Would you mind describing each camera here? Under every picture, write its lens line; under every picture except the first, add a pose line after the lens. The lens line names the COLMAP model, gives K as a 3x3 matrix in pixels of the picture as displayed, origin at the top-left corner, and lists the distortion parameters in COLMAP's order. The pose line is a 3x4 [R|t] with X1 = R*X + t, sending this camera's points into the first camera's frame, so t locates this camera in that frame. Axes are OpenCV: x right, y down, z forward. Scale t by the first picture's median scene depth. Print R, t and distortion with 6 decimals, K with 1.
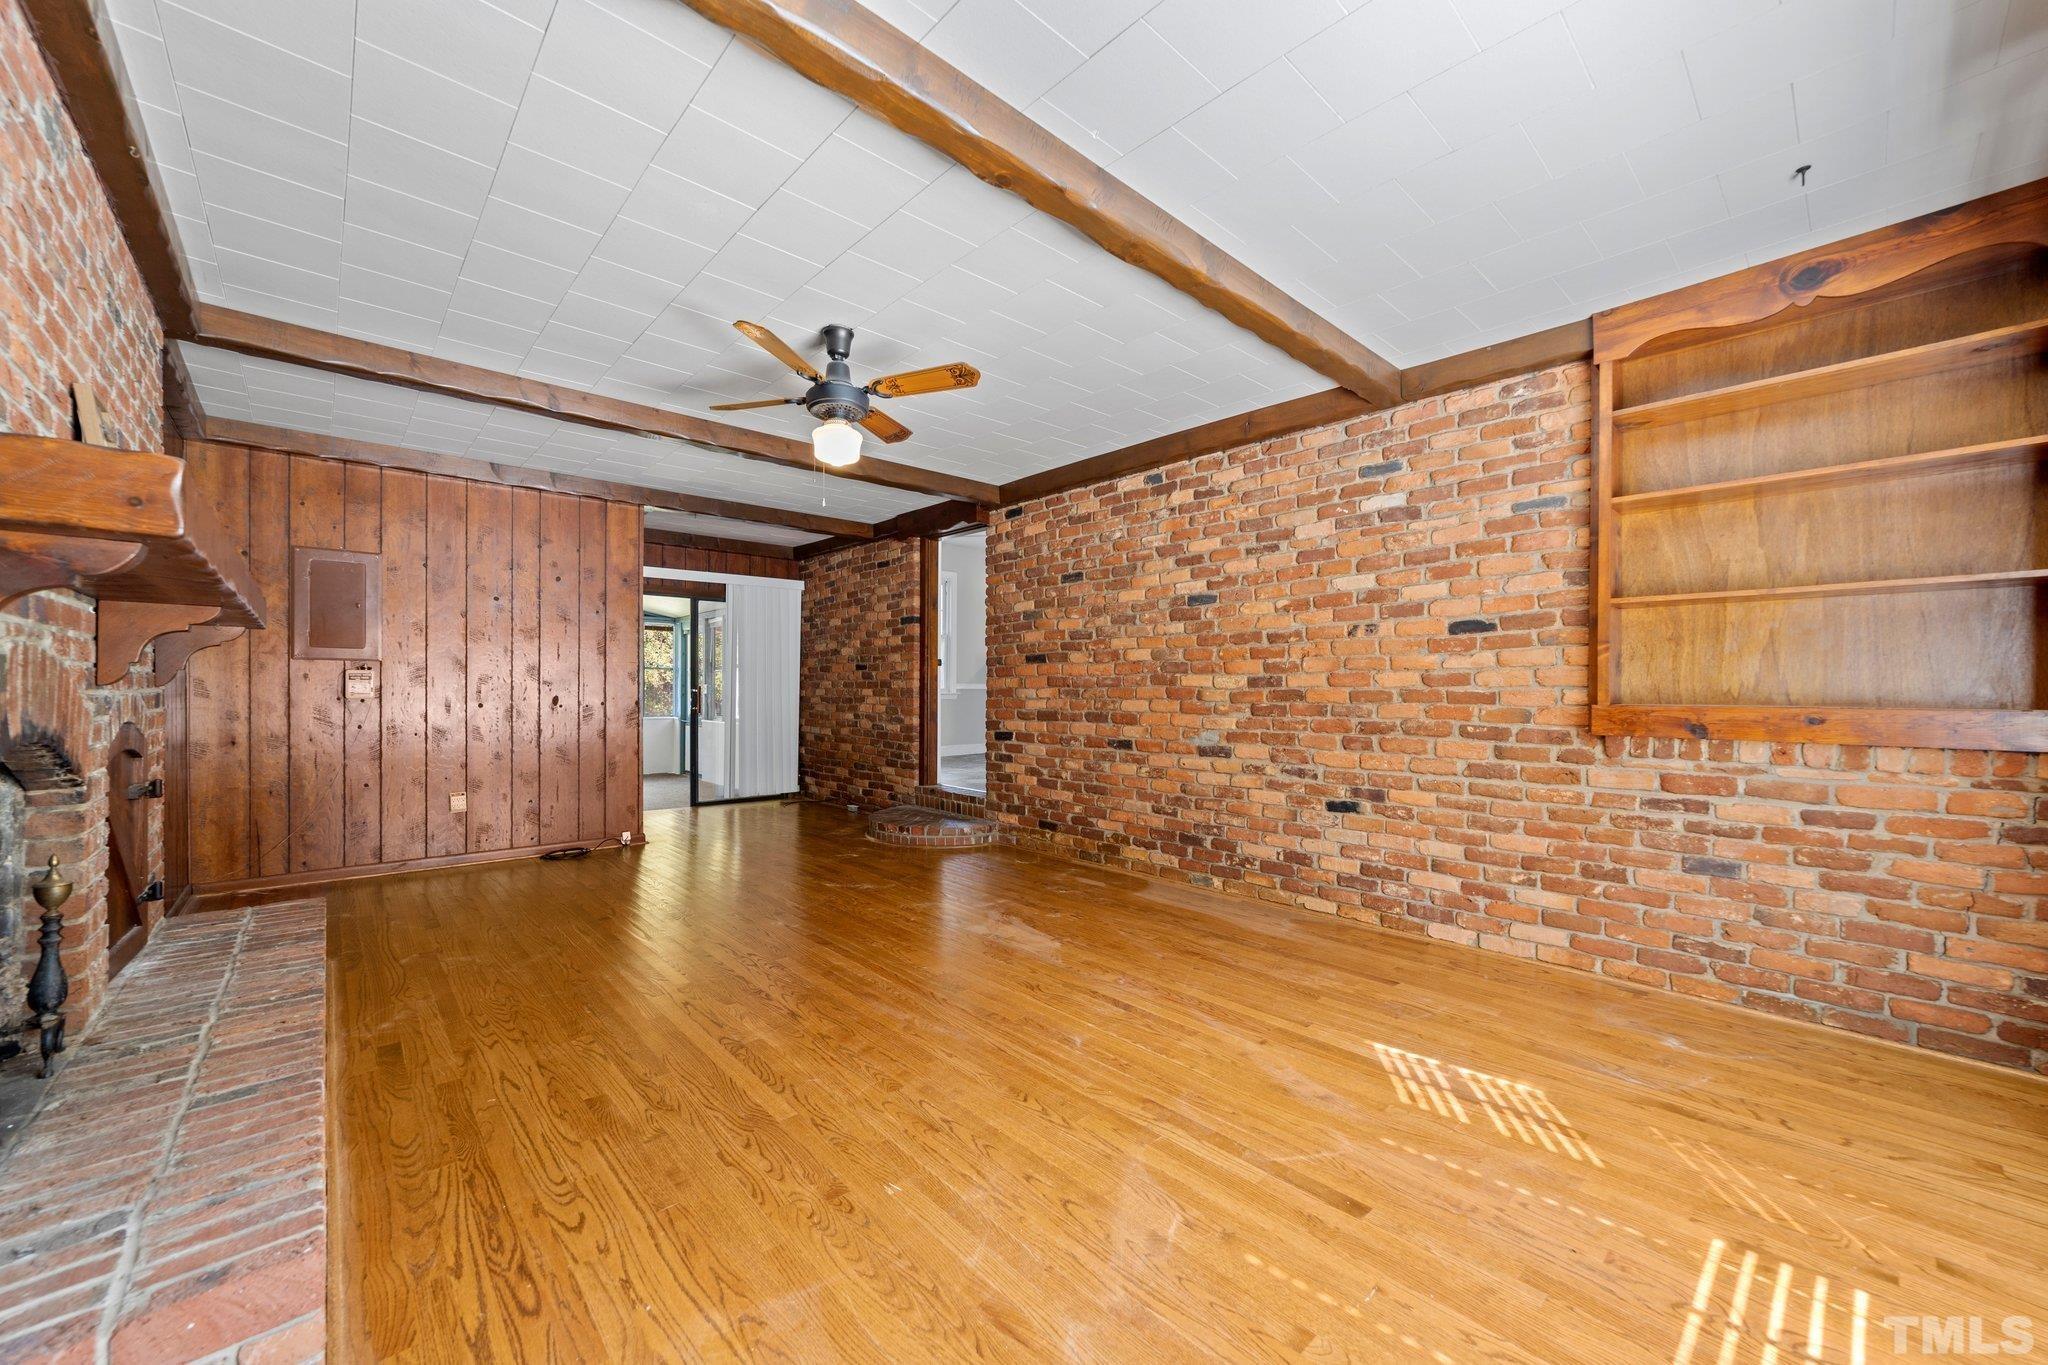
lens RADIAL K [[789.1, 0, 1017.8], [0, 789.1, 673.8], [0, 0, 1]] dist [-0.002419, 0.005907]
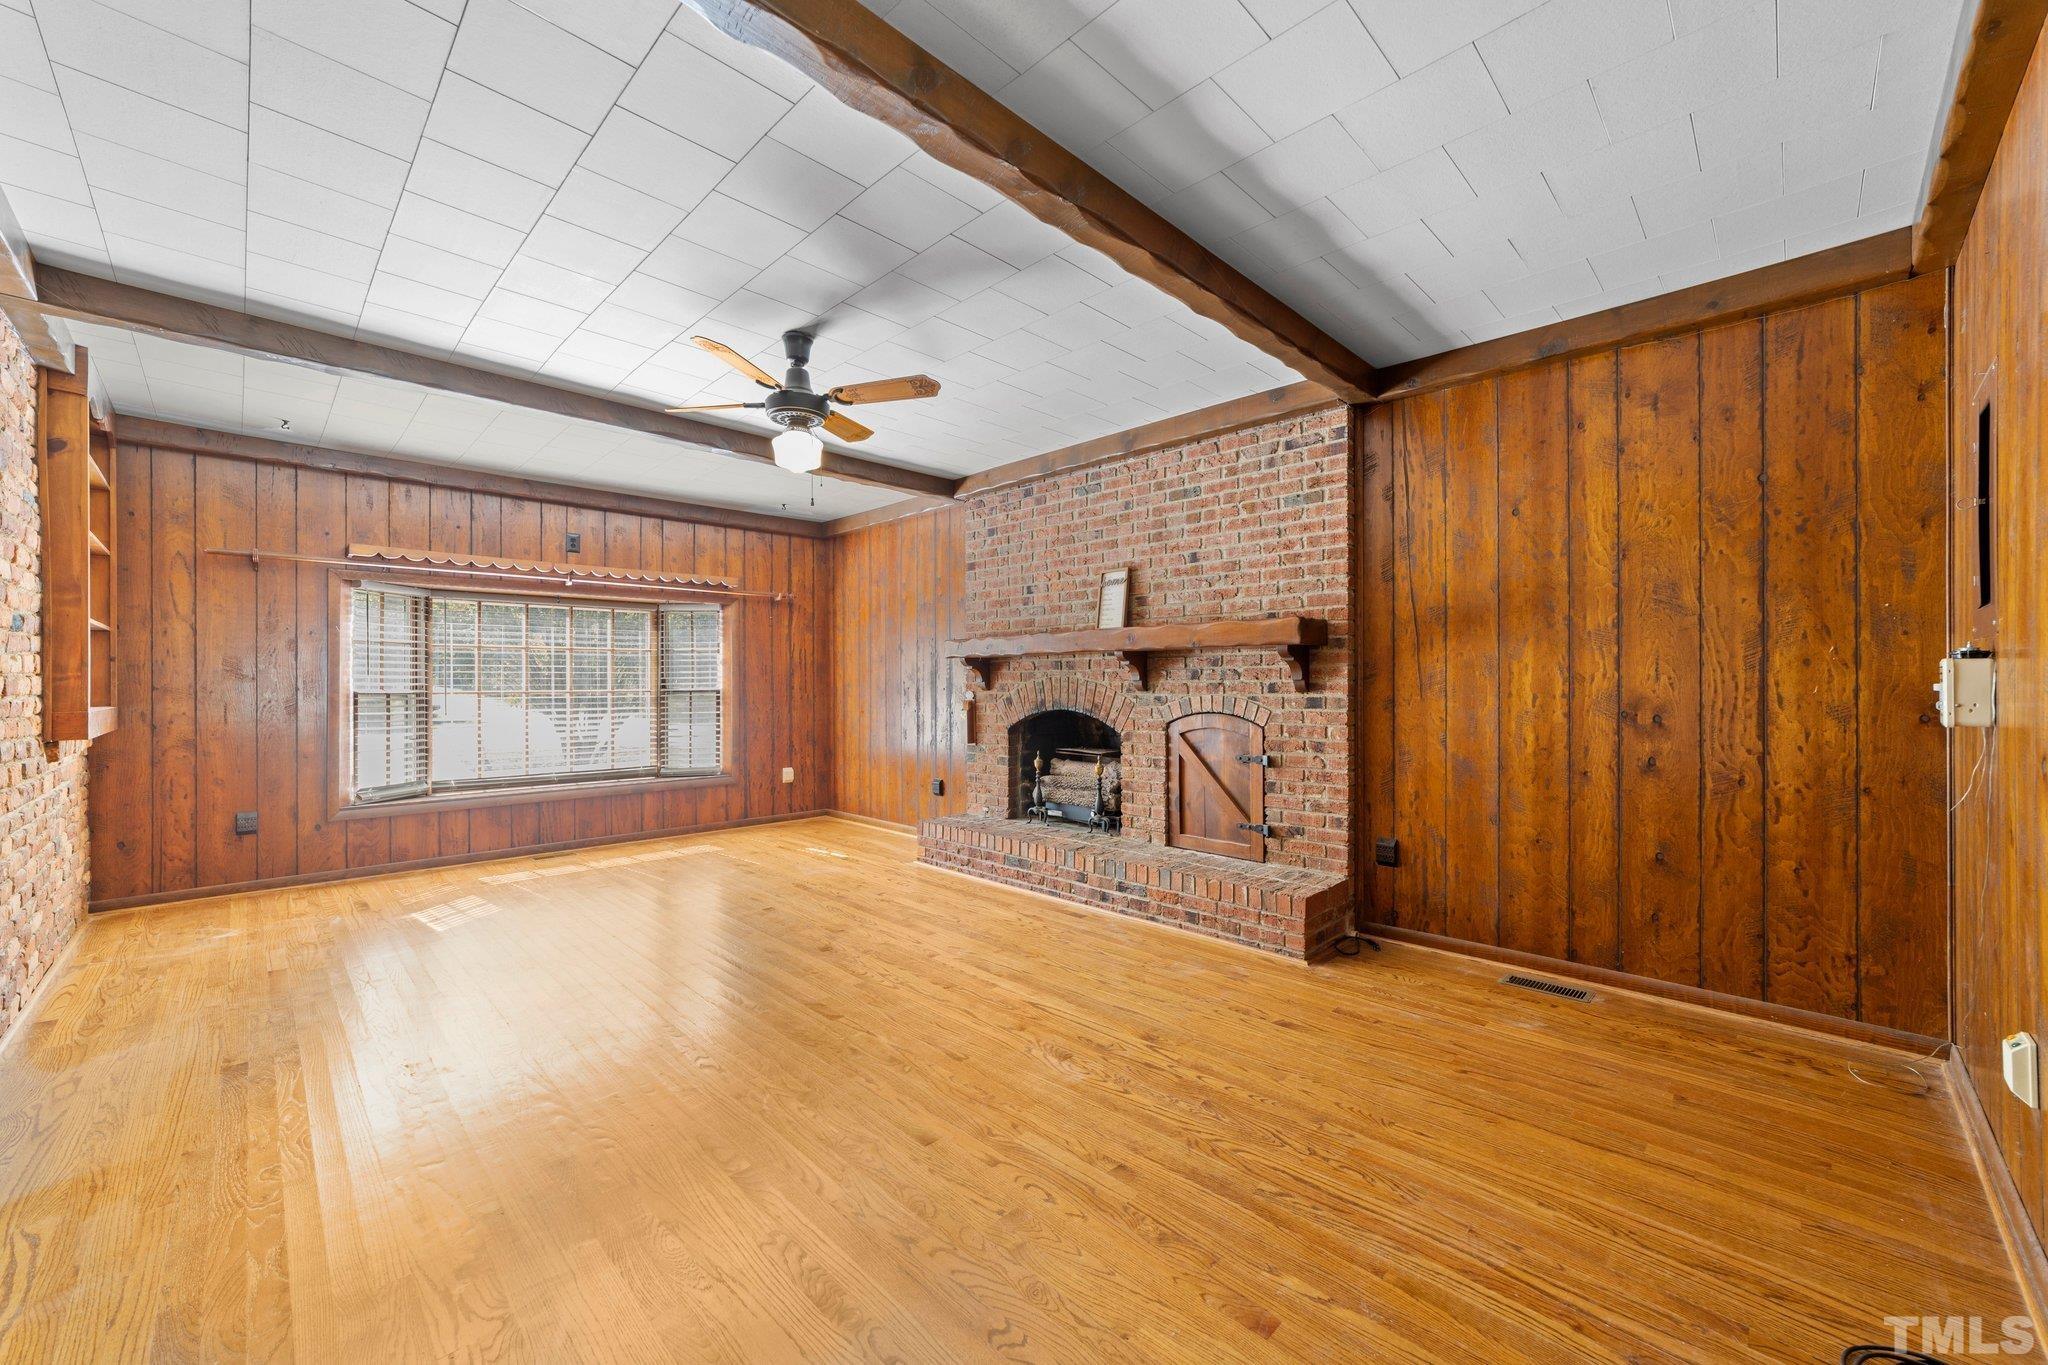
lens RADIAL K [[793.8, 0, 1028.1], [0, 793.8, 698.8], [0, 0, 1]] dist [-0.001609, 0.000570]
pose [[-0.998368, 0.002718, -0.057048, -0.526833], [0.002686, 0.999996, 0.000632, 0.025099], [0.057049, 0.000478, -0.998371, 2.300226]]
